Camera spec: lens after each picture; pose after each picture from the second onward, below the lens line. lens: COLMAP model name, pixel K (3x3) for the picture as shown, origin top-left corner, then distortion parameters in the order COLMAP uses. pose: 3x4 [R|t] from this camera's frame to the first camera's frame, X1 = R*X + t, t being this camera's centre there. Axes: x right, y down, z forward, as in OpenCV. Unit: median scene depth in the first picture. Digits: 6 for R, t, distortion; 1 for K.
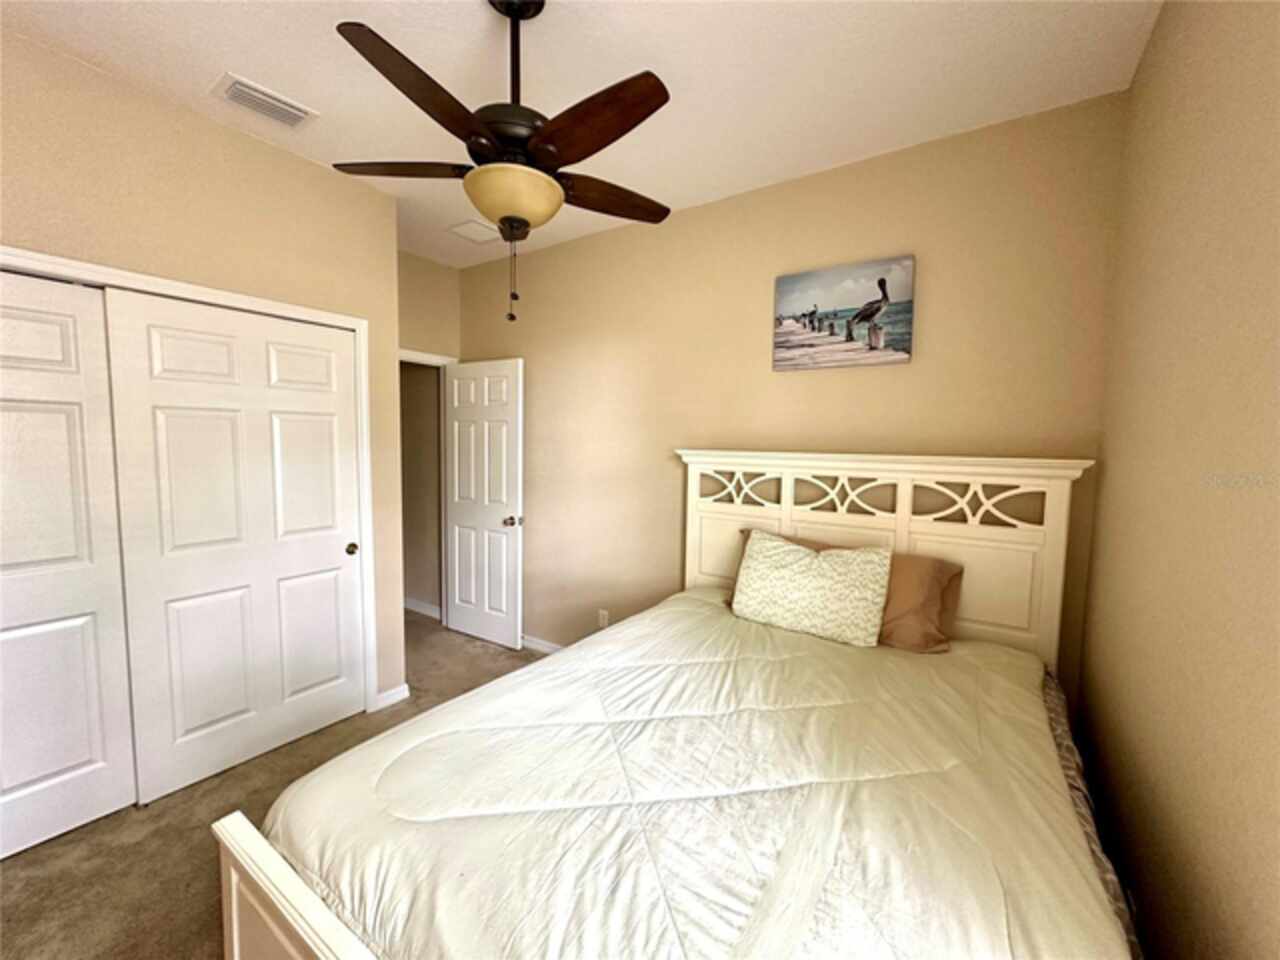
lens RADIAL K [[508.3, 0, 641.4], [0, 508.3, 479.9], [0, 0, 1]] dist [-0.007311, 0.001267]
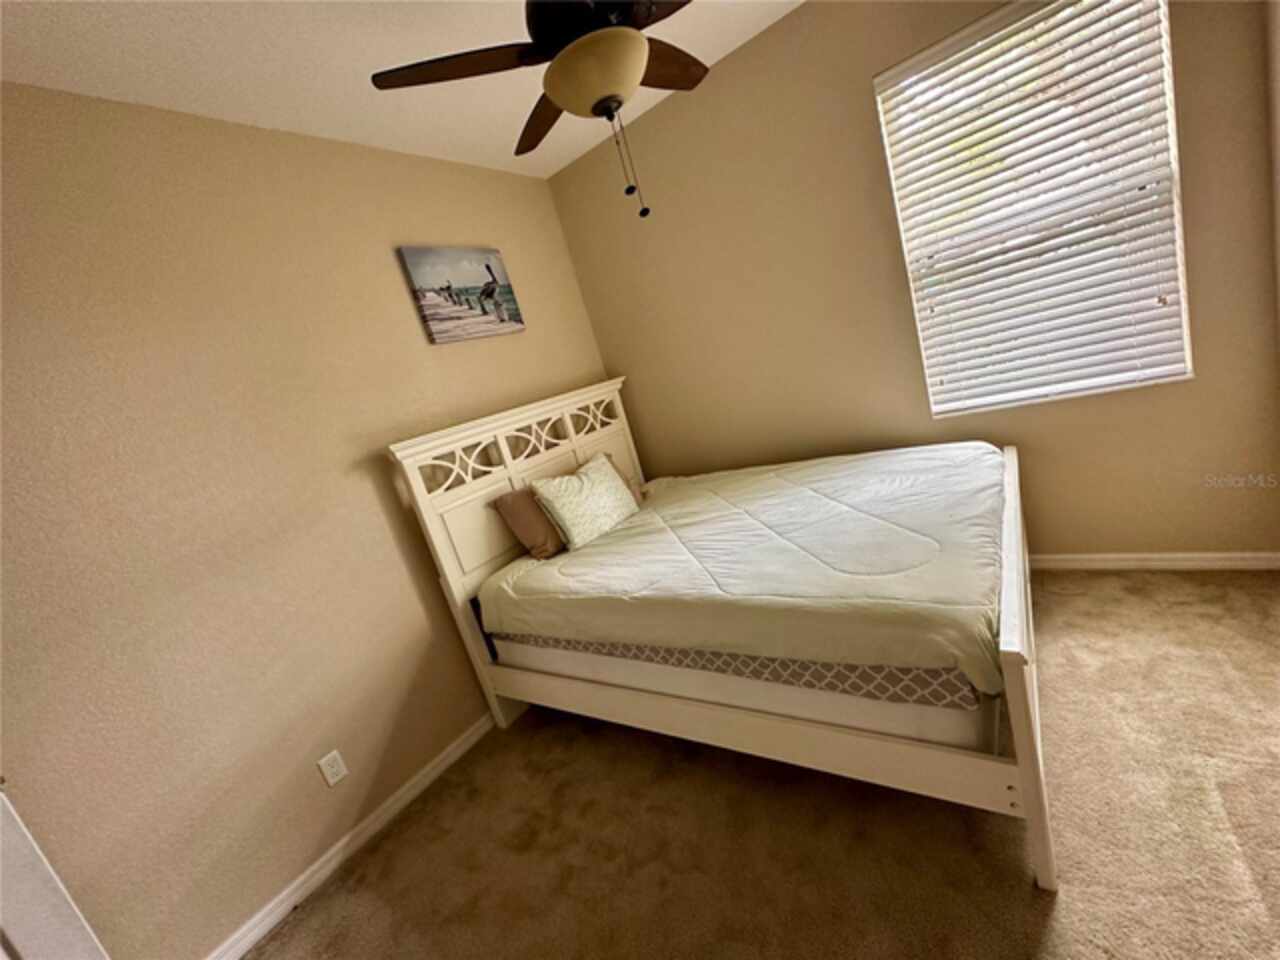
lens RADIAL K [[508.3, 0, 638.9], [0, 508.3, 481.1], [0, 0, 1]] dist [-0.007311, 0.001267]
pose [[0.014287, -0.233778, 0.972185, -0.799516], [0.346313, 0.913262, 0.214520, -0.052509], [-0.938010, 0.333616, 0.094009, 0.684554]]
